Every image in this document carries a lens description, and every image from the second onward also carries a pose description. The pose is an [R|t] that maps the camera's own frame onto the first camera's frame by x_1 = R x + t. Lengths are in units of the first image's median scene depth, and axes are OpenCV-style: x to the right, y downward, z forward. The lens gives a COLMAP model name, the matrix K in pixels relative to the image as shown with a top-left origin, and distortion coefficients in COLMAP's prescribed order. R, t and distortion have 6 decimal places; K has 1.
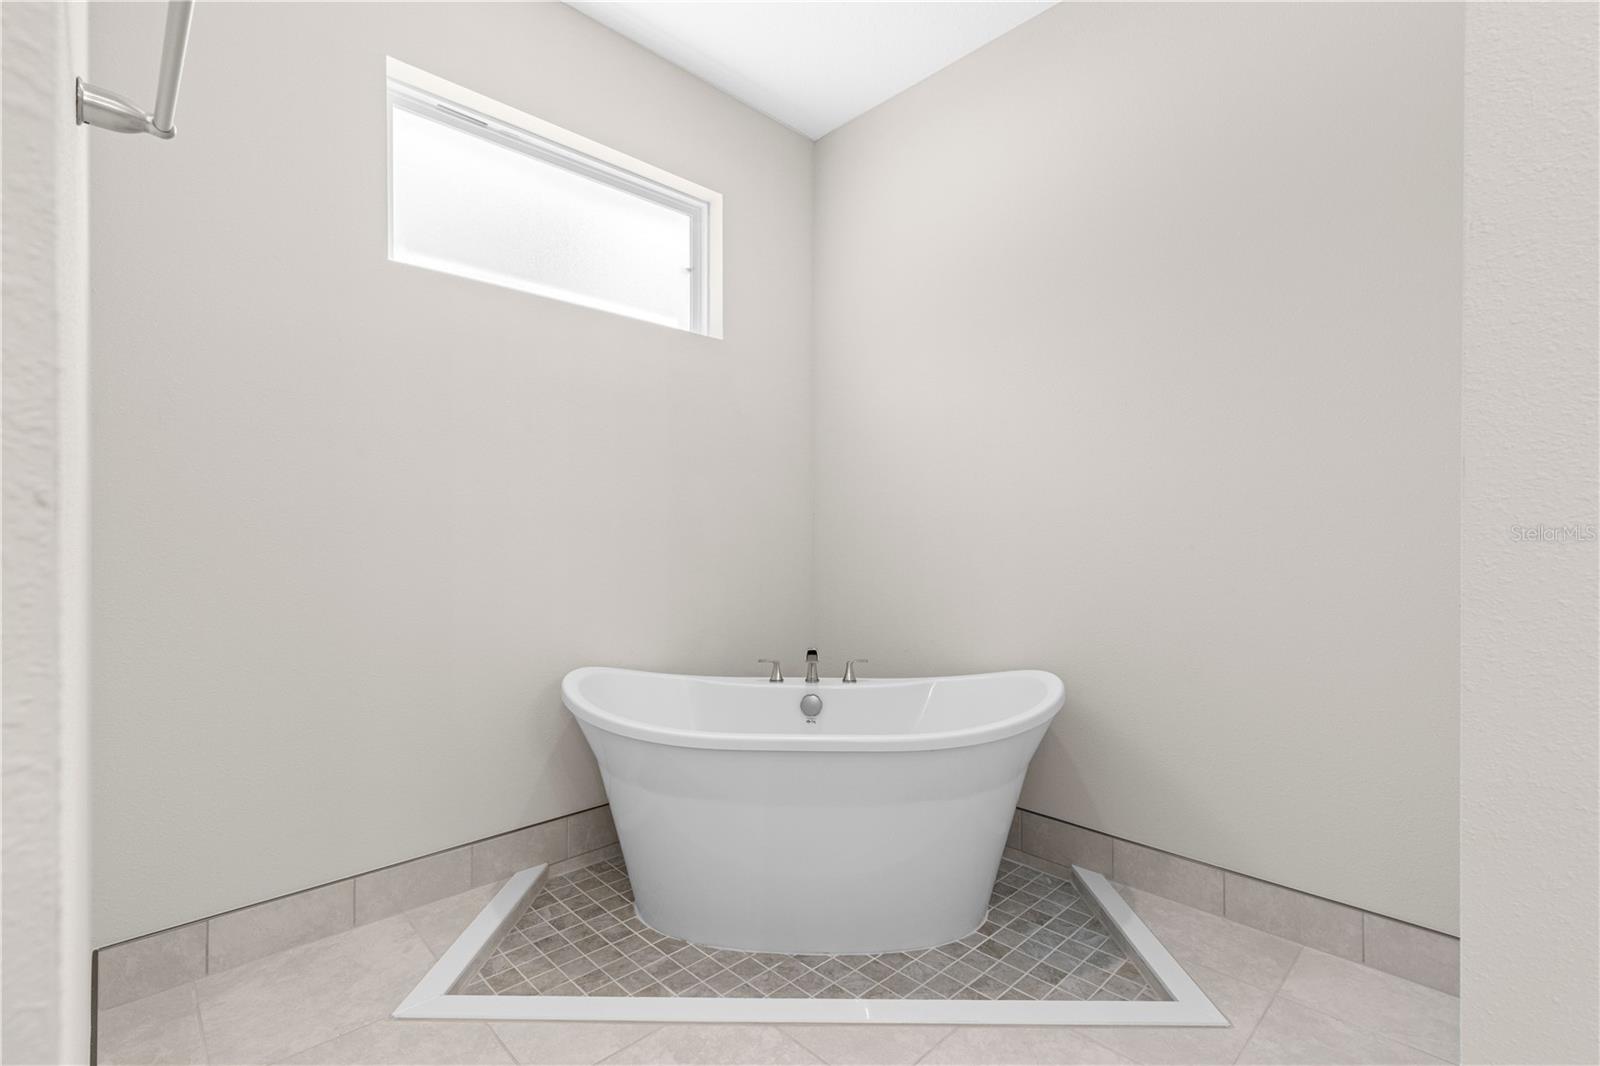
lens RADIAL K [[721.4, 0, 797.3], [0, 721.4, 533.8], [0, 0, 1]] dist [0.014468, -0.000719]
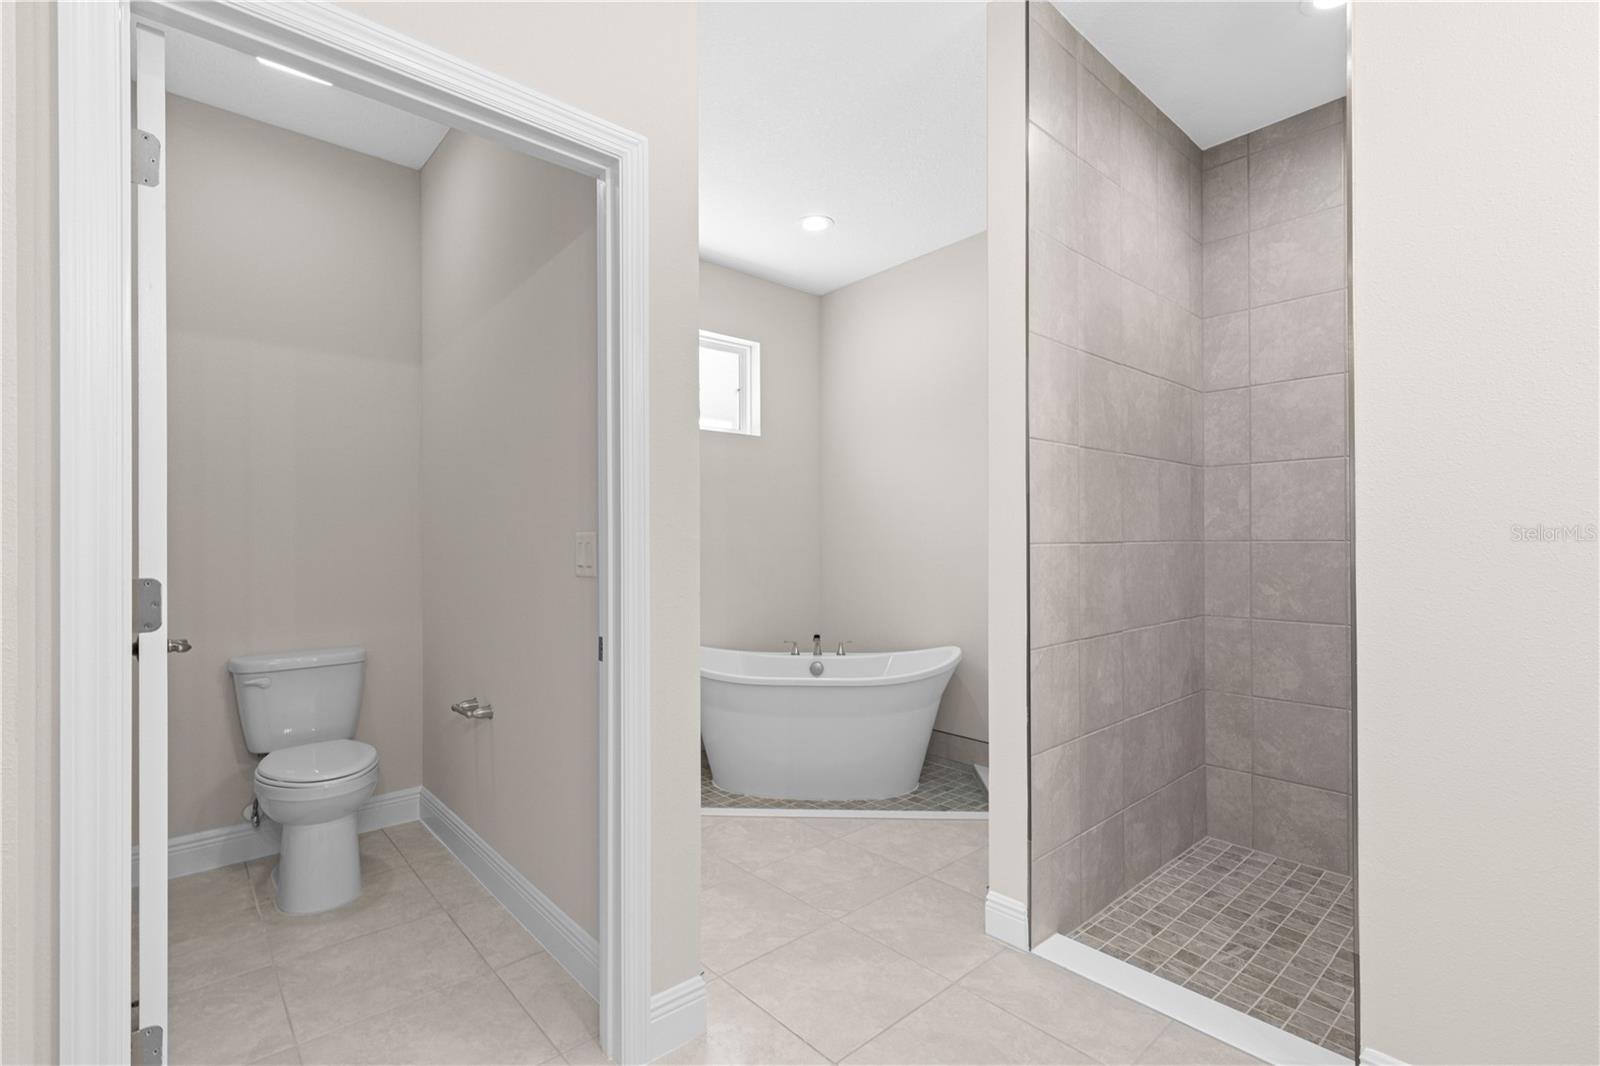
lens RADIAL K [[721.4, 0, 800.3], [0, 721.4, 535.3], [0, 0, 1]] dist [0.014468, -0.000719]
pose [[0.999289, -0.005215, -0.037333, 0.043314], [0.005350, 0.999979, 0.003525, -0.065148], [0.037314, -0.003722, 0.999297, -0.596496]]
